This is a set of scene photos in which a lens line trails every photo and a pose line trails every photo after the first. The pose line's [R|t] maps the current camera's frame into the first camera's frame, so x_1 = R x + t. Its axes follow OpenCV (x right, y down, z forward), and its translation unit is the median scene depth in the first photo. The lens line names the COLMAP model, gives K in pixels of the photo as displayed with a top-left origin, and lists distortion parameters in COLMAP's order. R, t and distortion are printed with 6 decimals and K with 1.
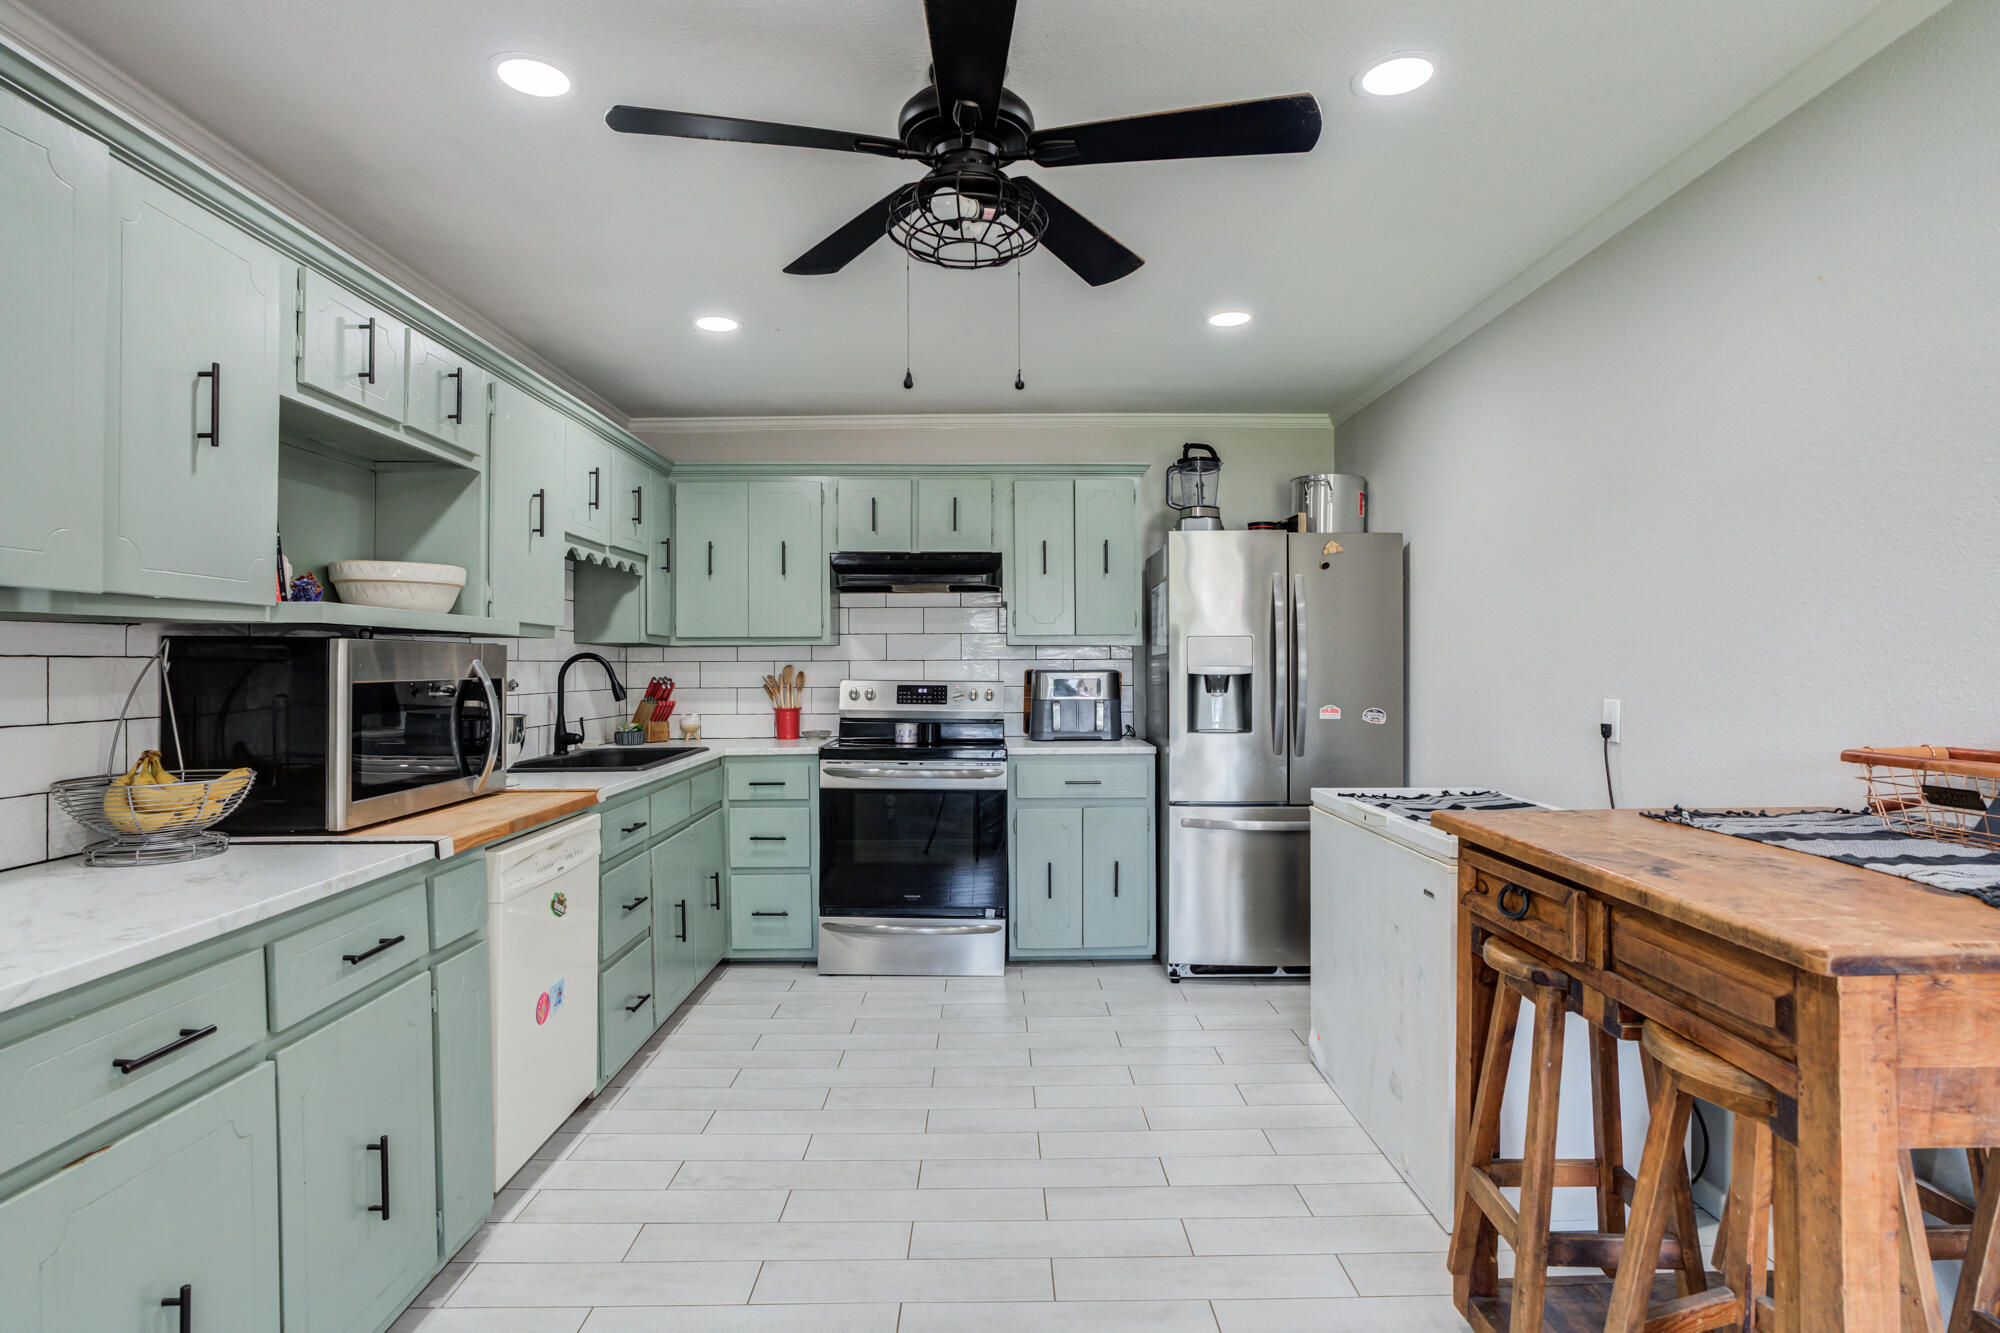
lens RADIAL K [[1064.1, 0, 1002.1], [0, 1064.1, 671.8], [0, 0, 1]] dist [-0.052114, 0.017630]
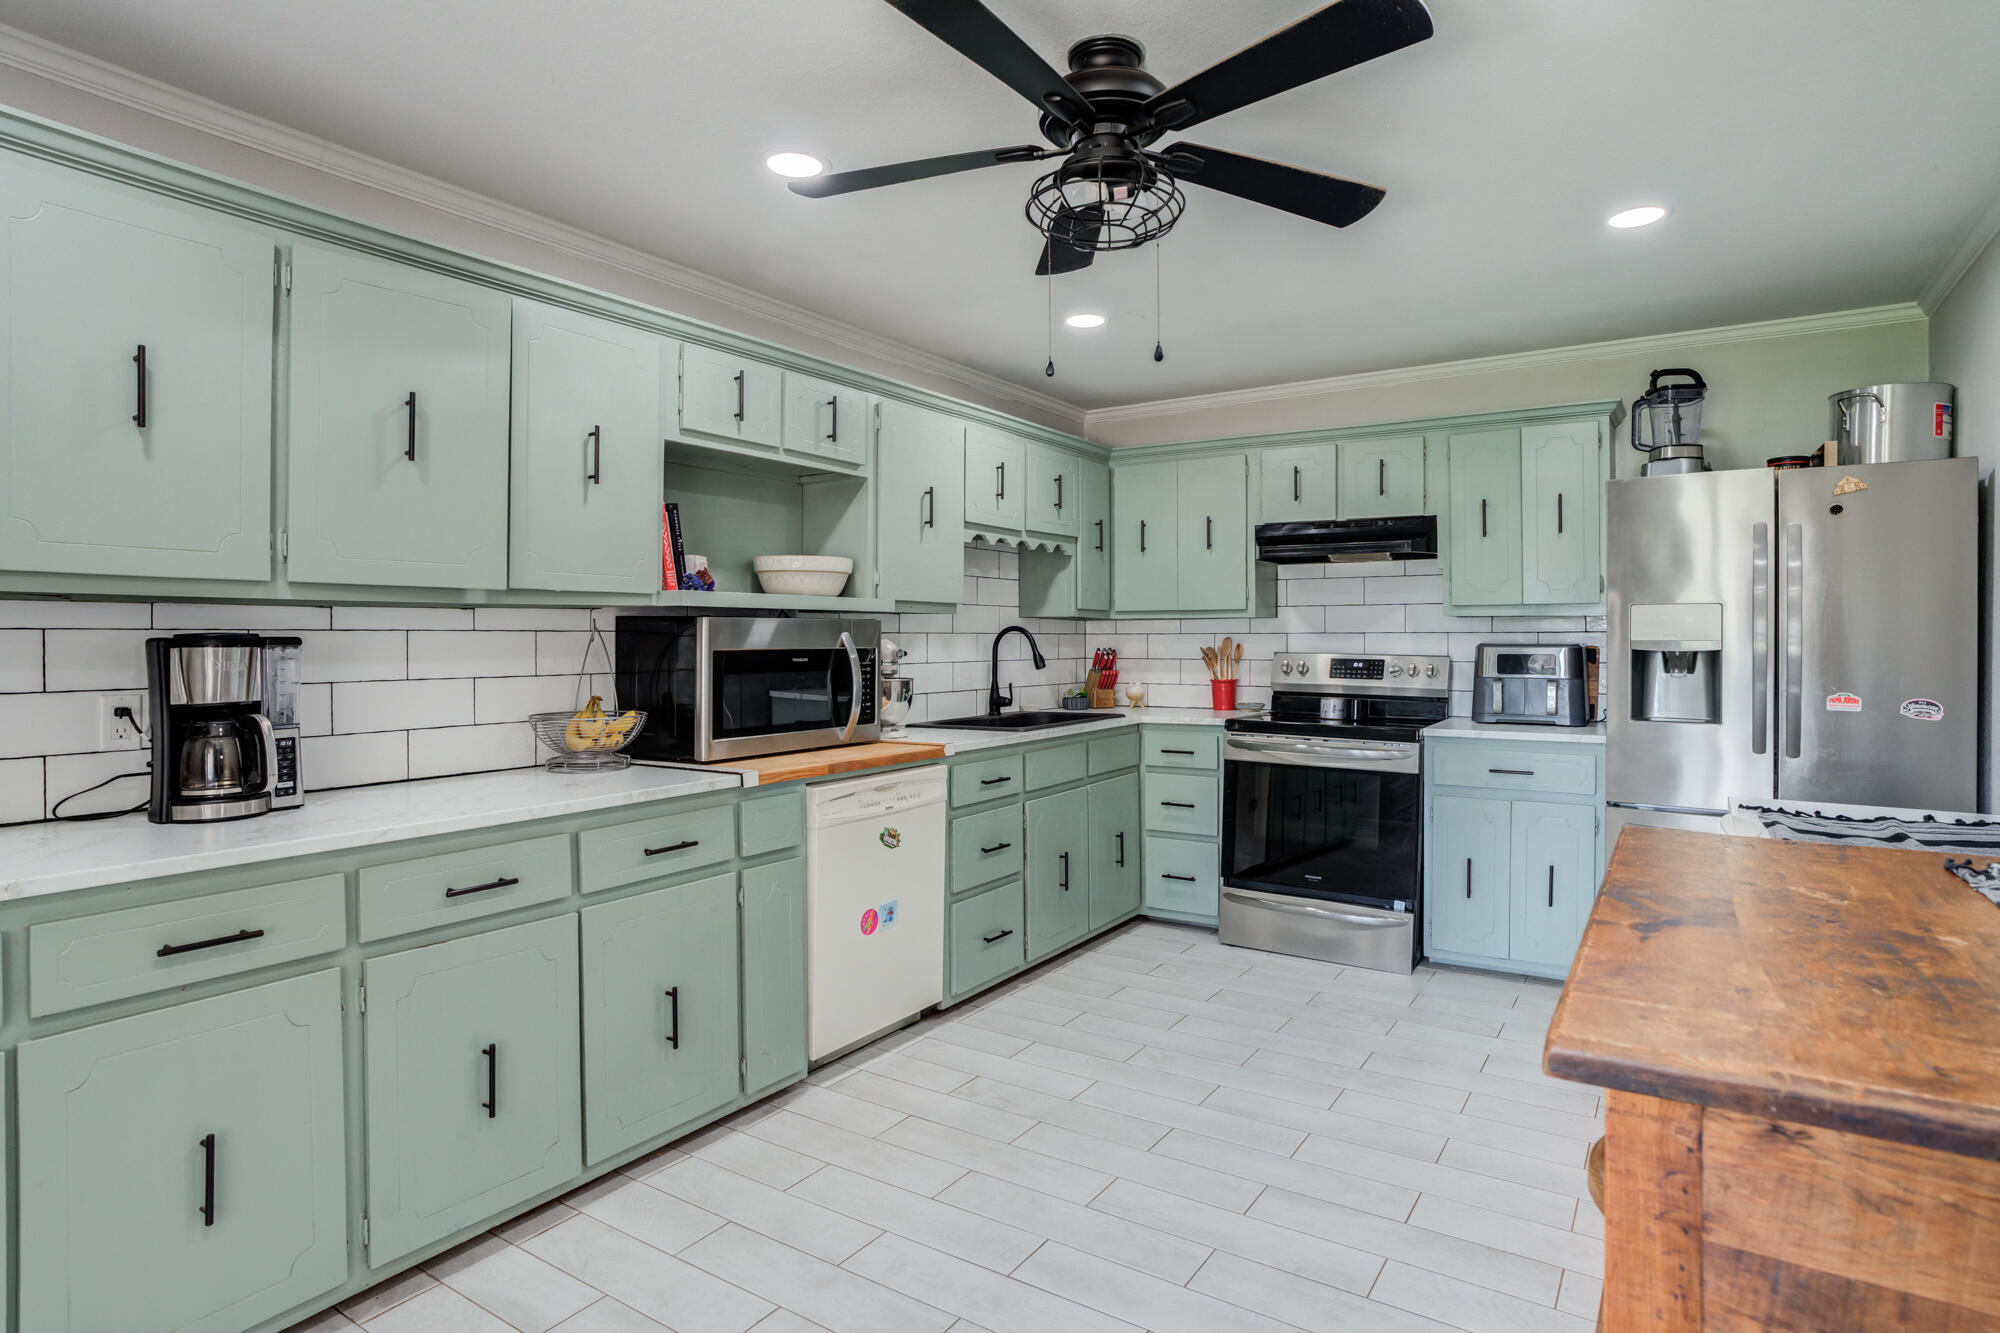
lens RADIAL K [[1064.1, 0, 1003.1], [0, 1064.1, 649.8], [0, 0, 1]] dist [-0.052114, 0.017630]
pose [[0.828801, 0.009653, -0.559460, 0.228480], [-0.006136, 0.999948, 0.008164, -0.001785], [0.559510, -0.003334, 0.828817, 0.047391]]
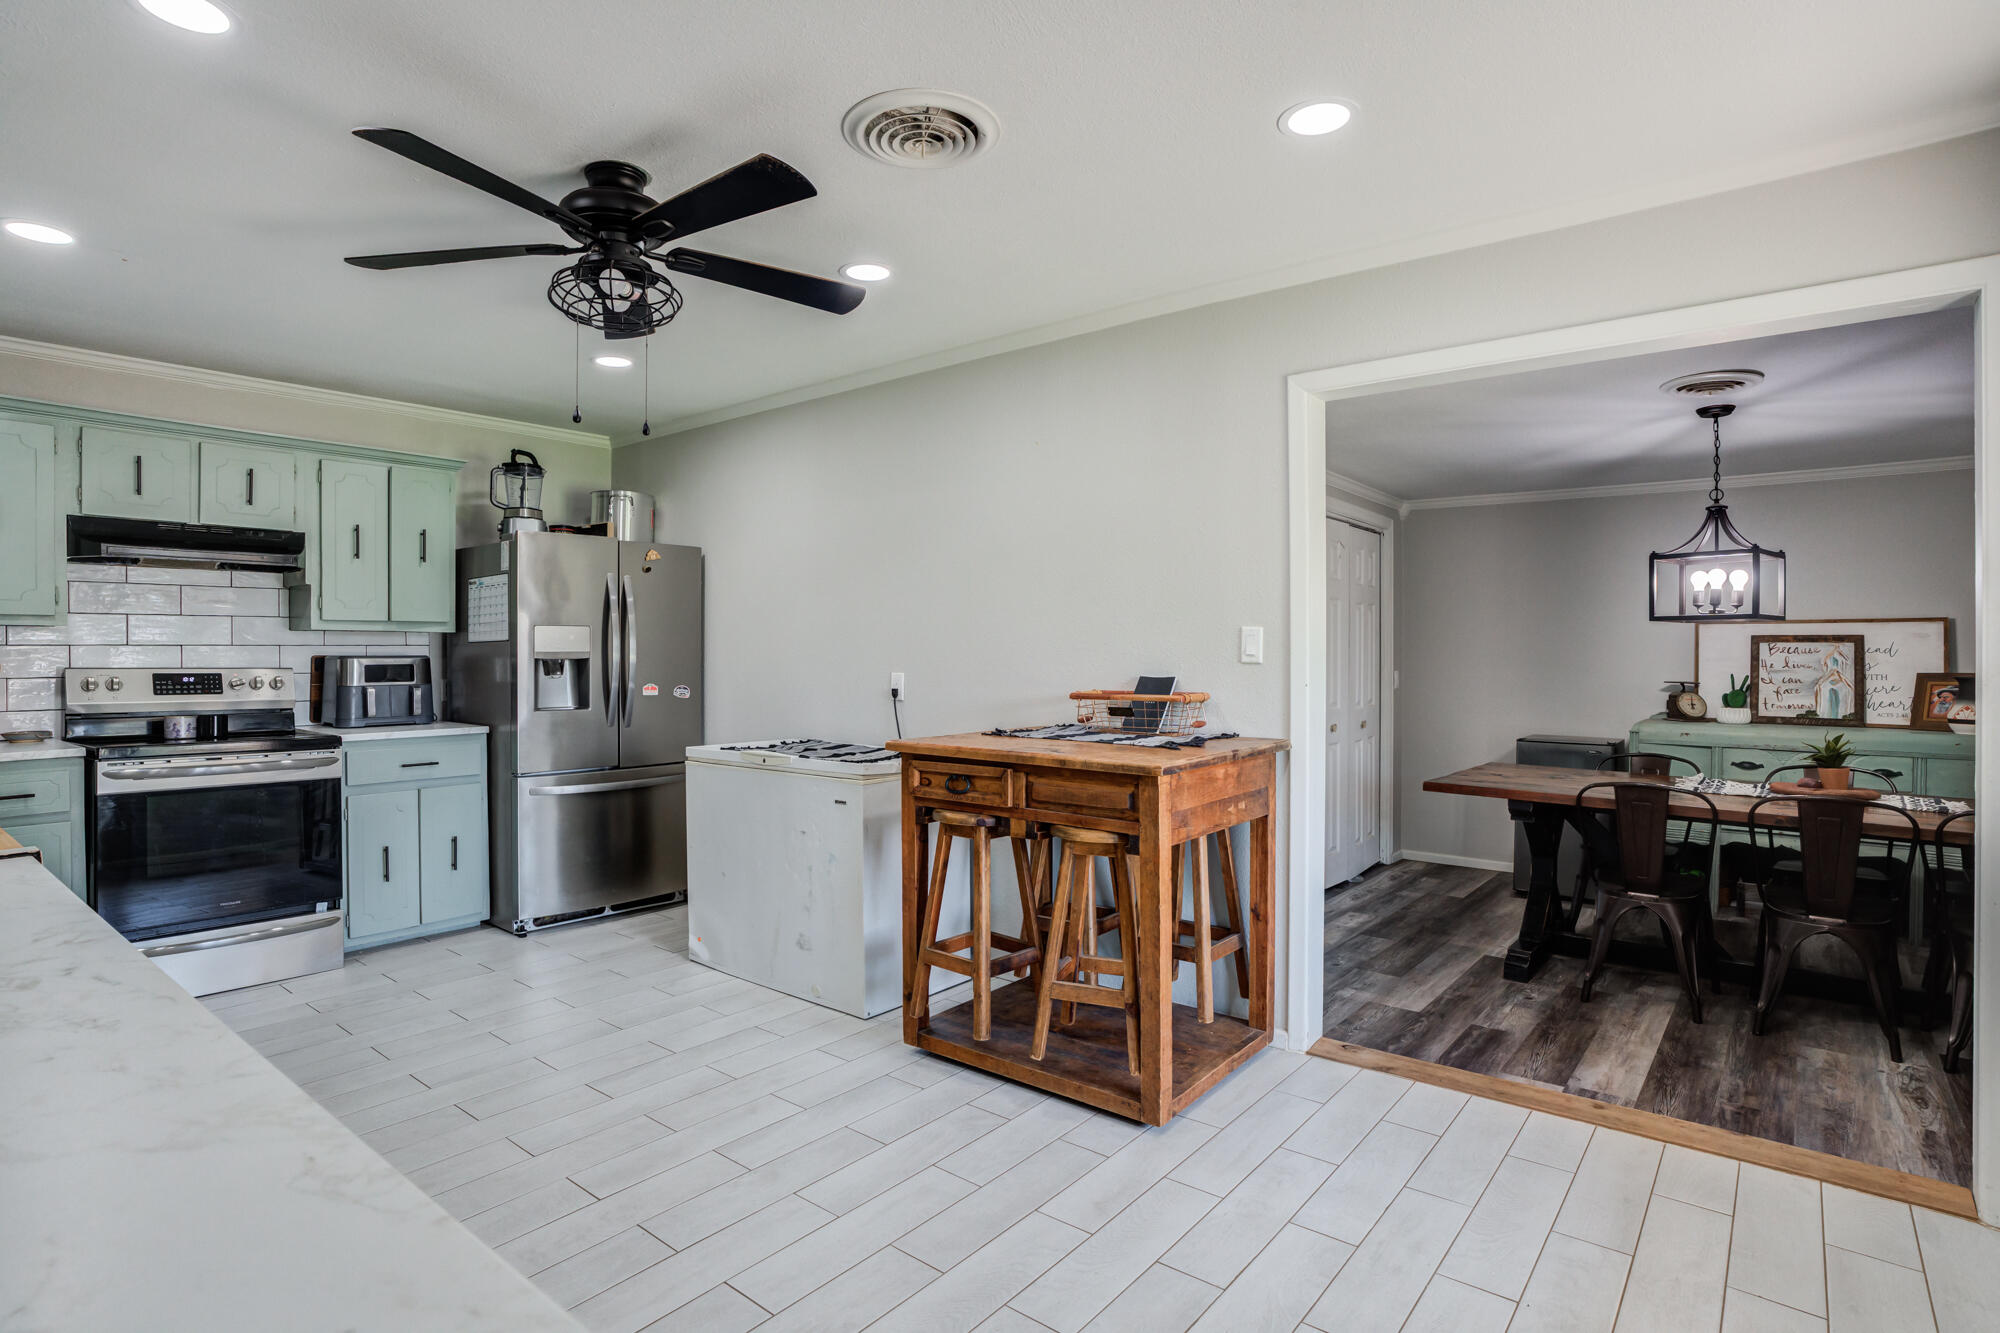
lens RADIAL K [[1020.4, 0, 1006.7], [0, 1020.4, 660.4], [0, 0, 1]] dist [-0.026636, 0.005292]
pose [[0.641322, -0.006381, 0.767245, -0.333696], [0.004563, 0.999979, 0.004502, 0.001227], [-0.767258, 0.000613, 0.641338, -0.071528]]
